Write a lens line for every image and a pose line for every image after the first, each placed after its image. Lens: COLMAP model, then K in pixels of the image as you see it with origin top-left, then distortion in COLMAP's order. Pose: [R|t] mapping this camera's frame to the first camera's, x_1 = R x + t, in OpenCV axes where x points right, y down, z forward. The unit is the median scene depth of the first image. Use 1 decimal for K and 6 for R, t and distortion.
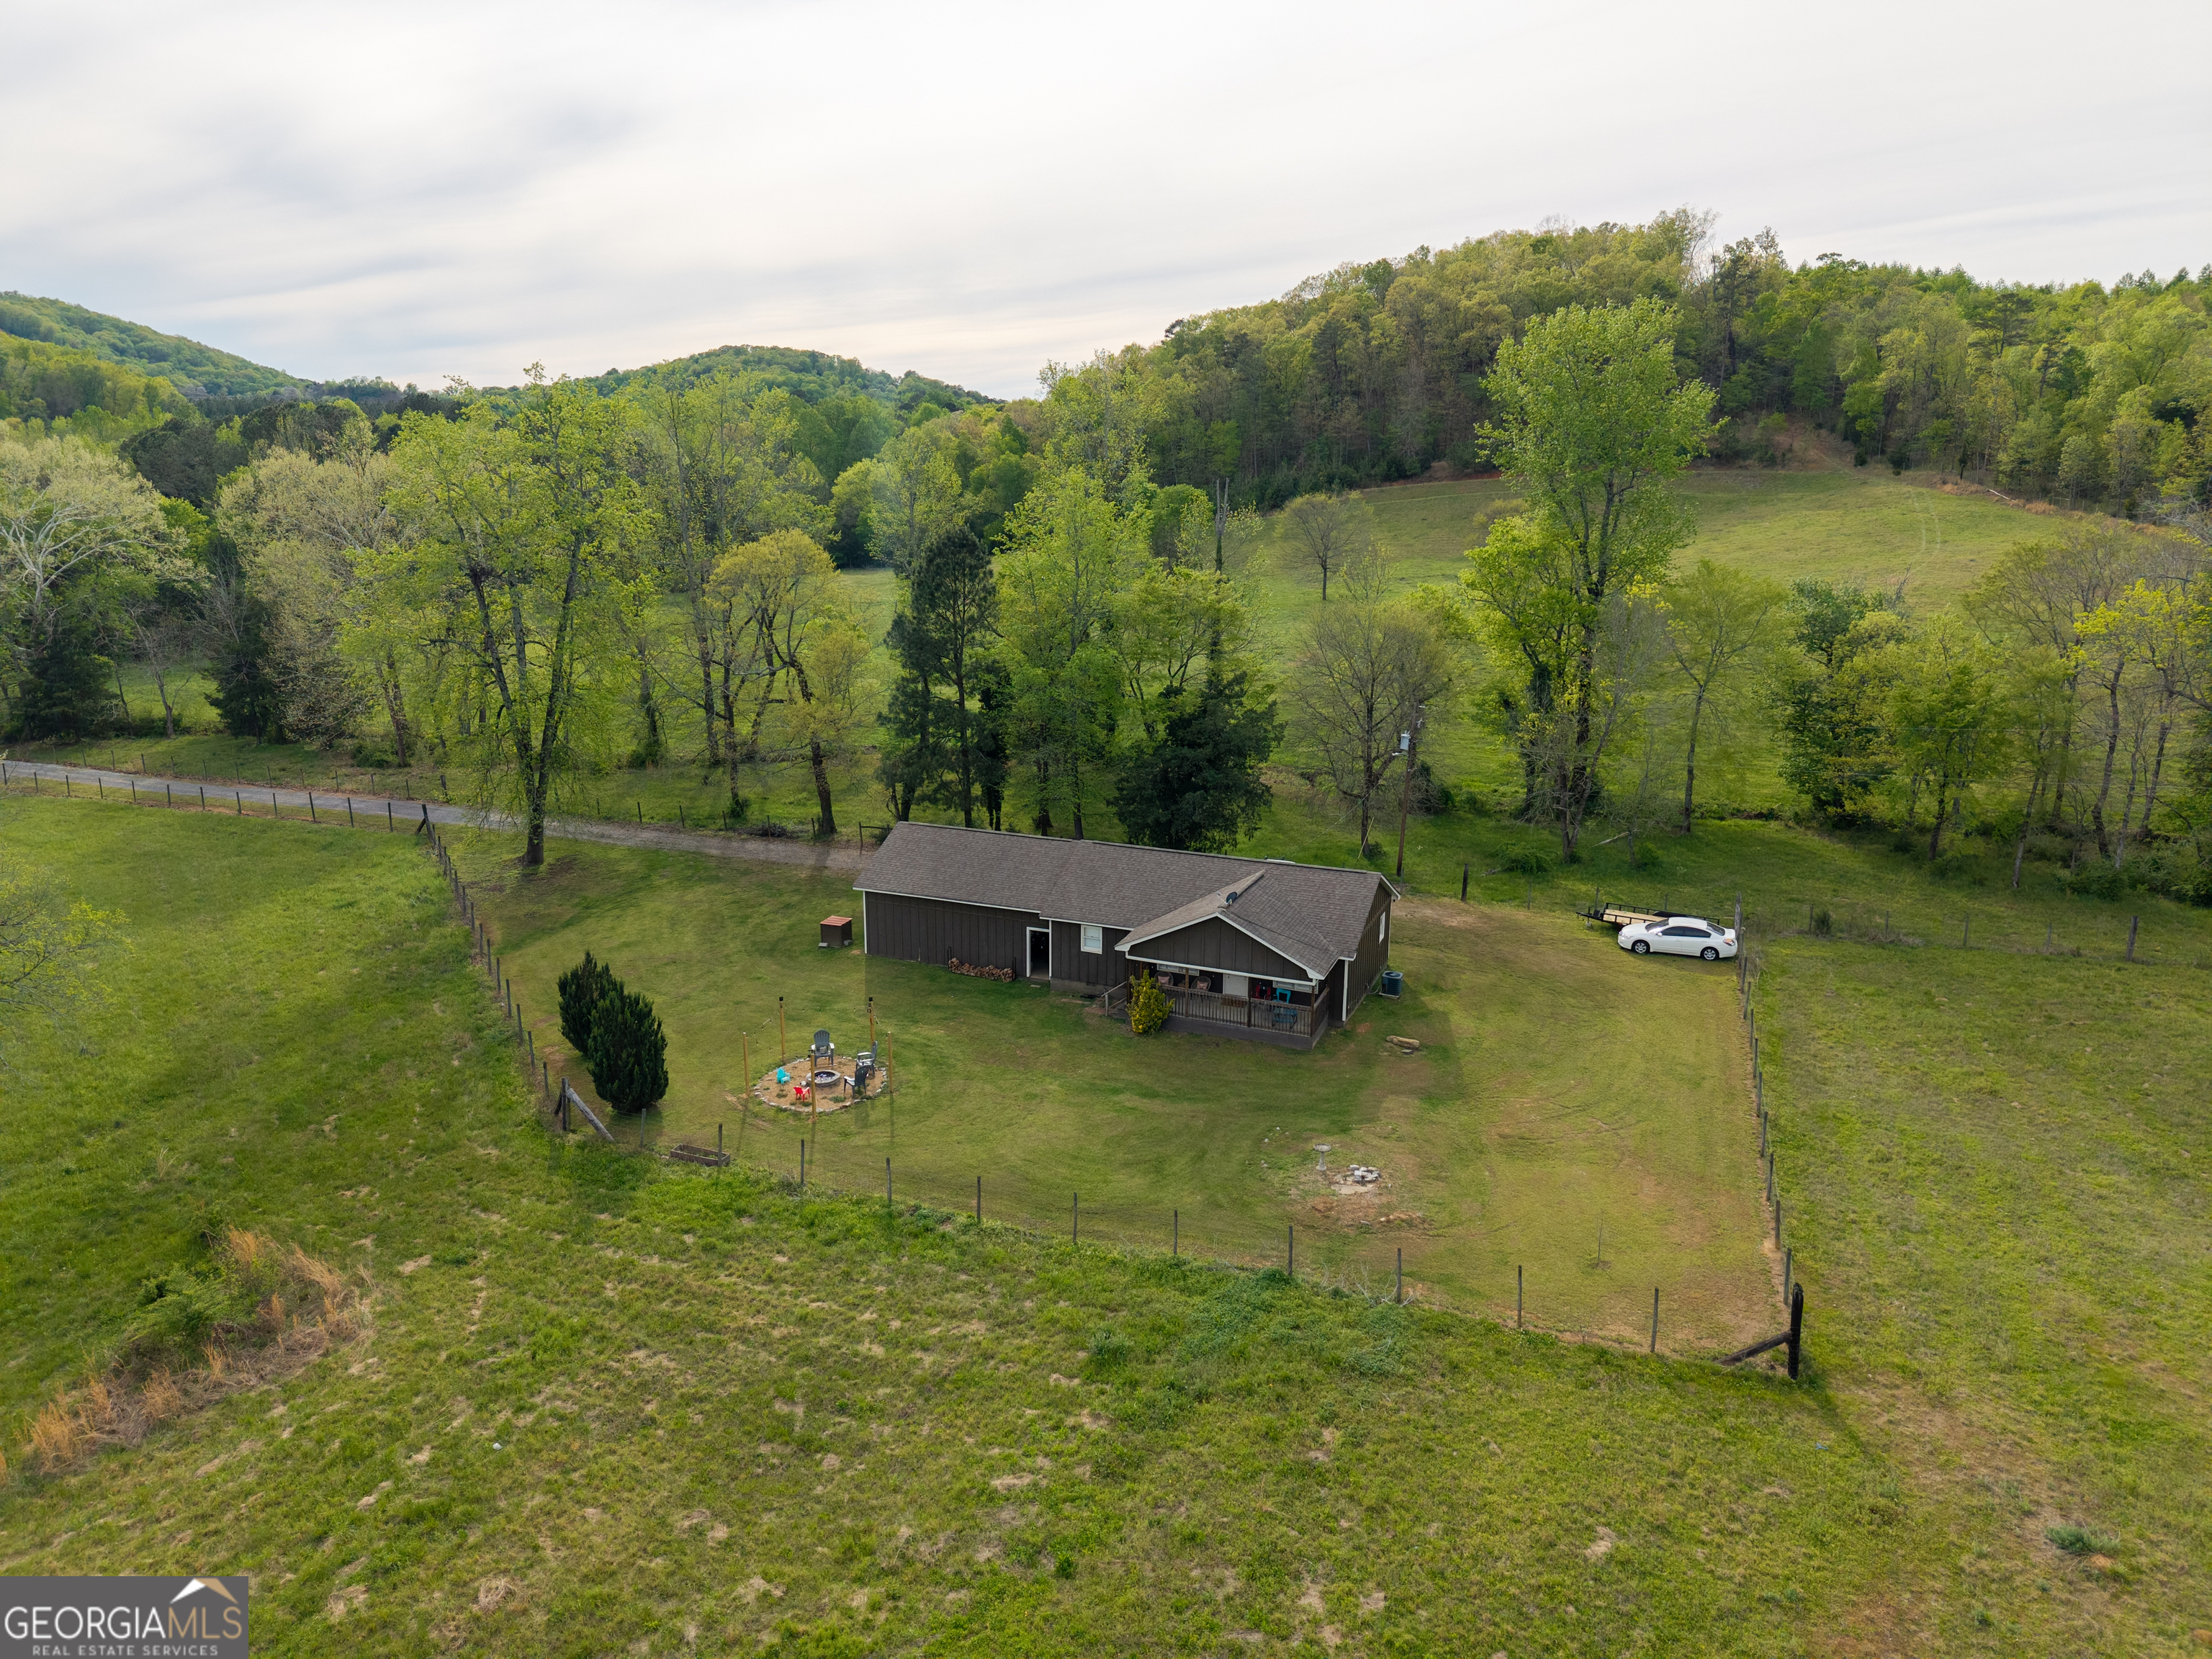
lens RADIAL K [[1509.8, 0, 1103.0], [0, 1509.8, 846.5], [0, 0, 1]] dist [0.028036, -0.032752]
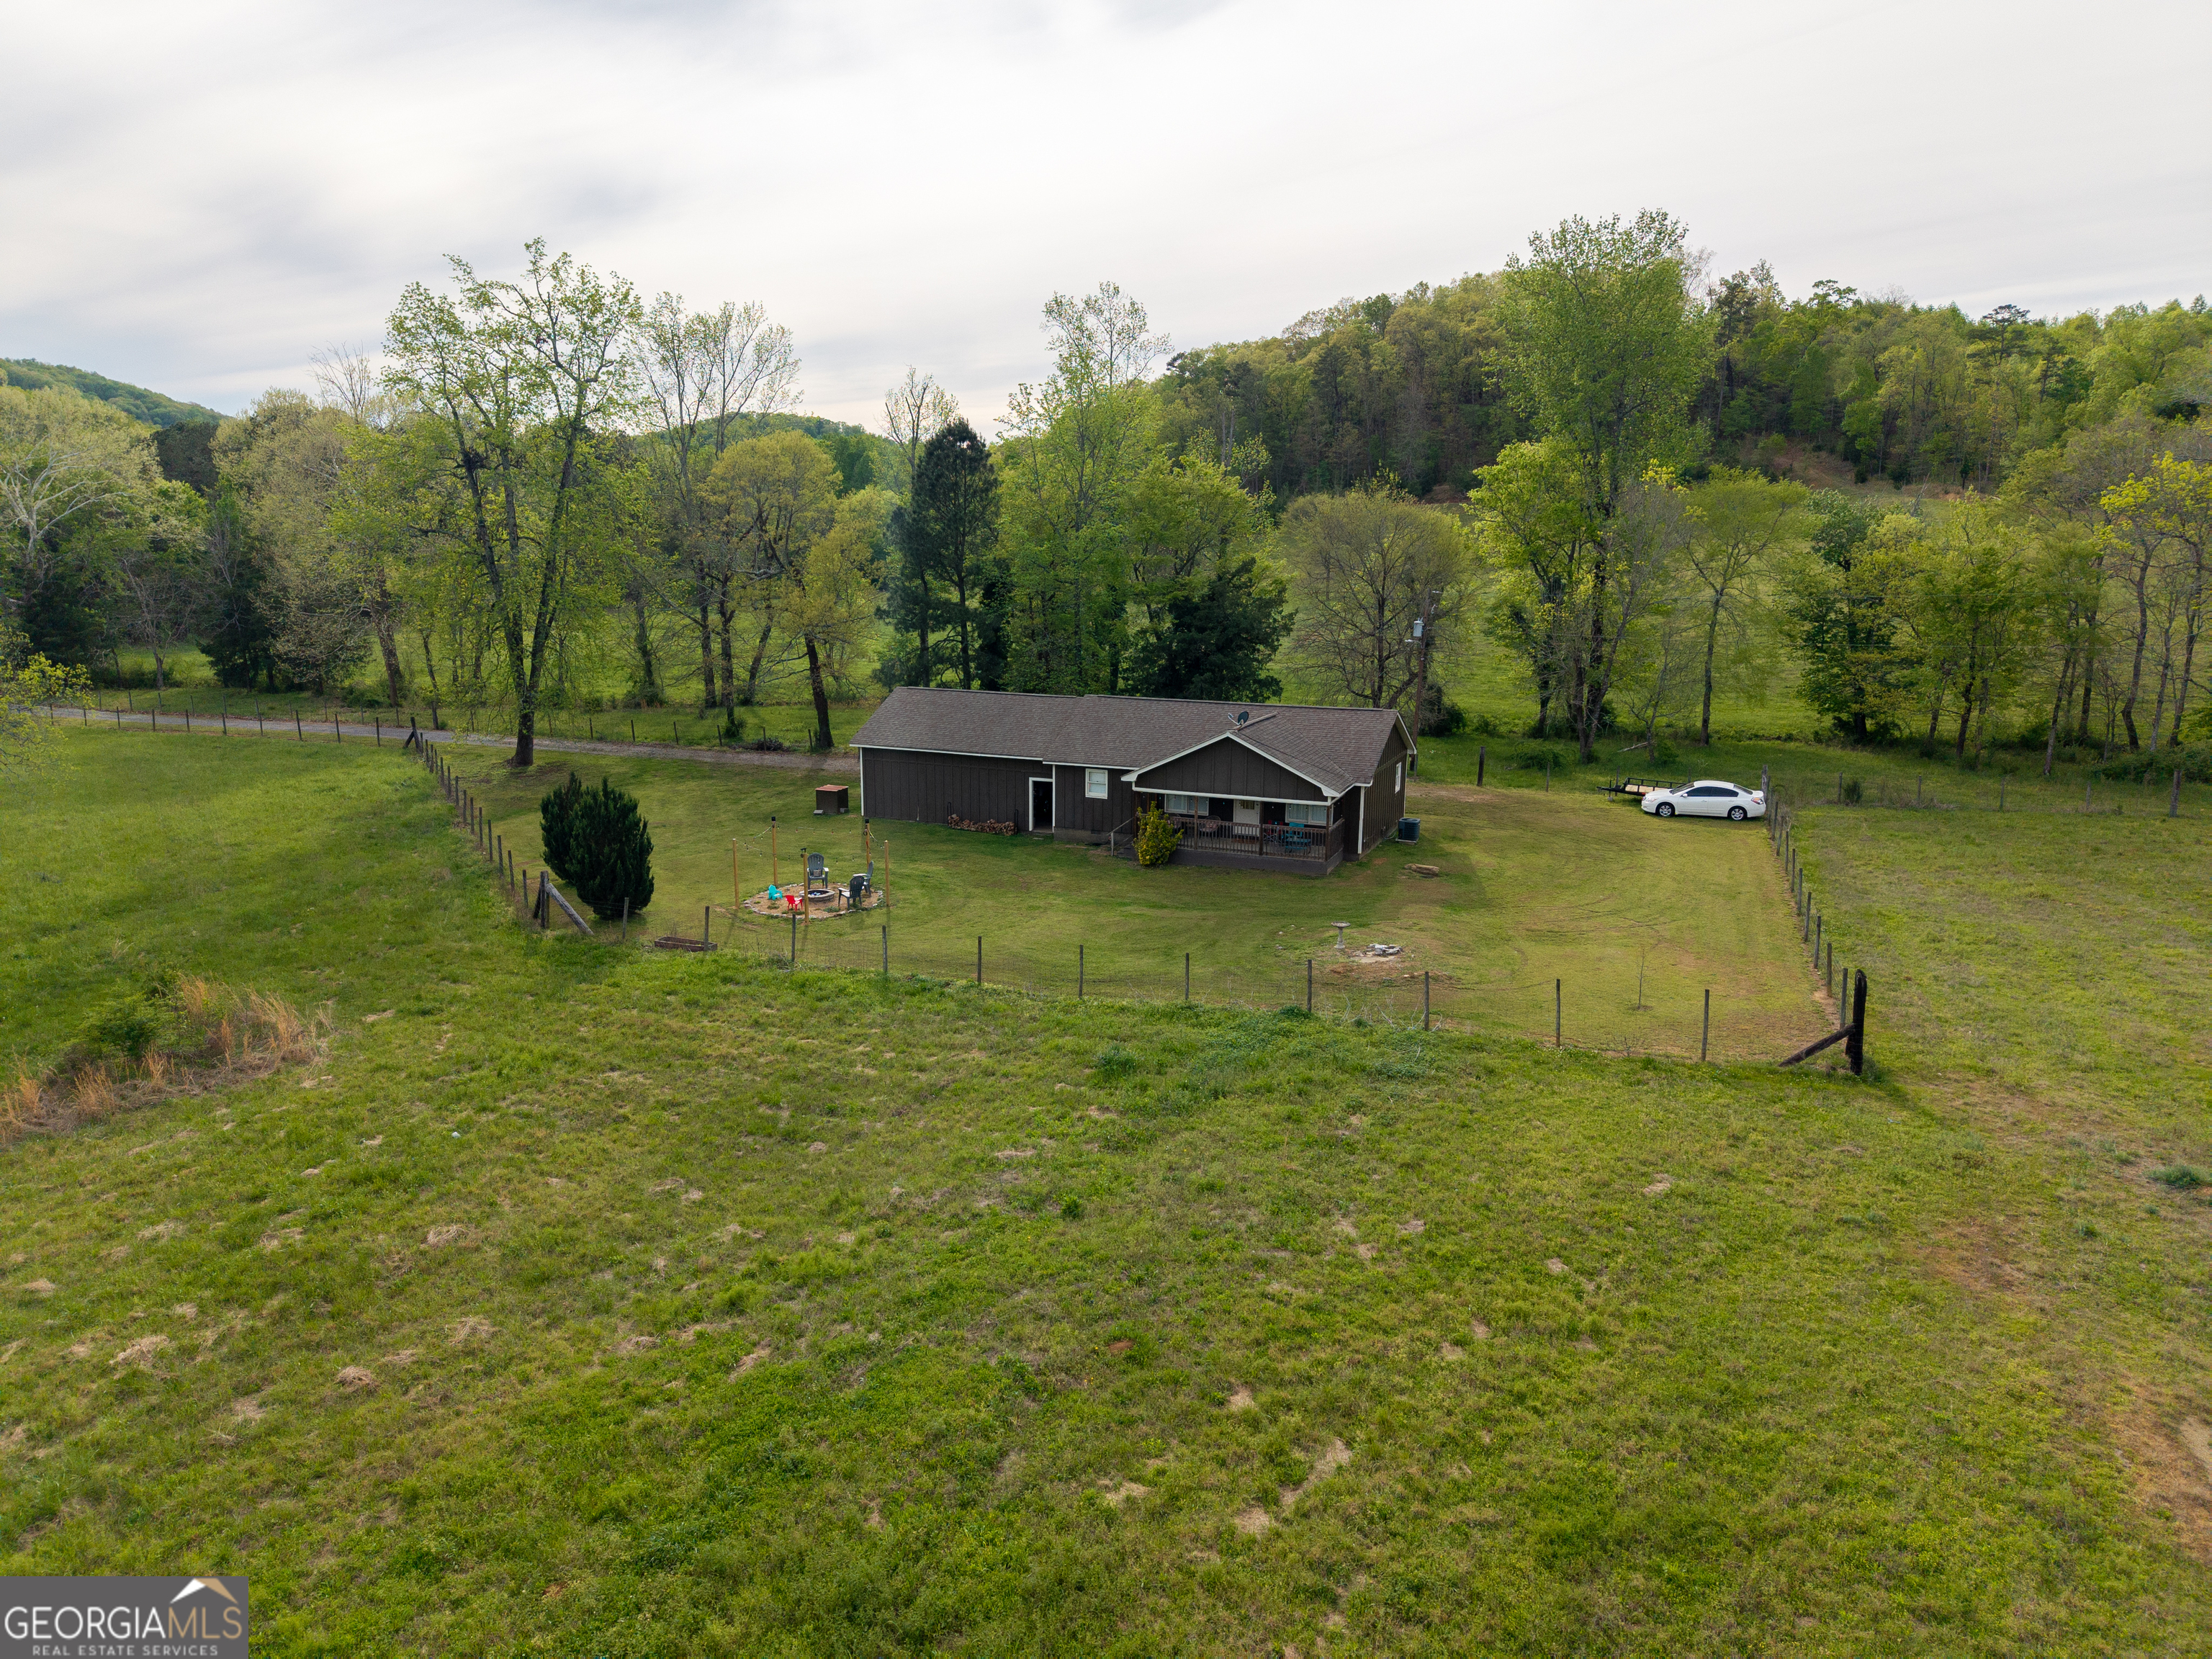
lens RADIAL K [[1513.0, 0, 1102.5], [0, 1513.0, 834.4], [0, 0, 1]] dist [0.032316, -0.042378]
pose [[0.999997, 0.002290, -0.000548, -0.003729], [-0.002314, 0.998713, -0.050661, 0.169202], [0.000432, 0.050662, 0.998716, 0.043999]]
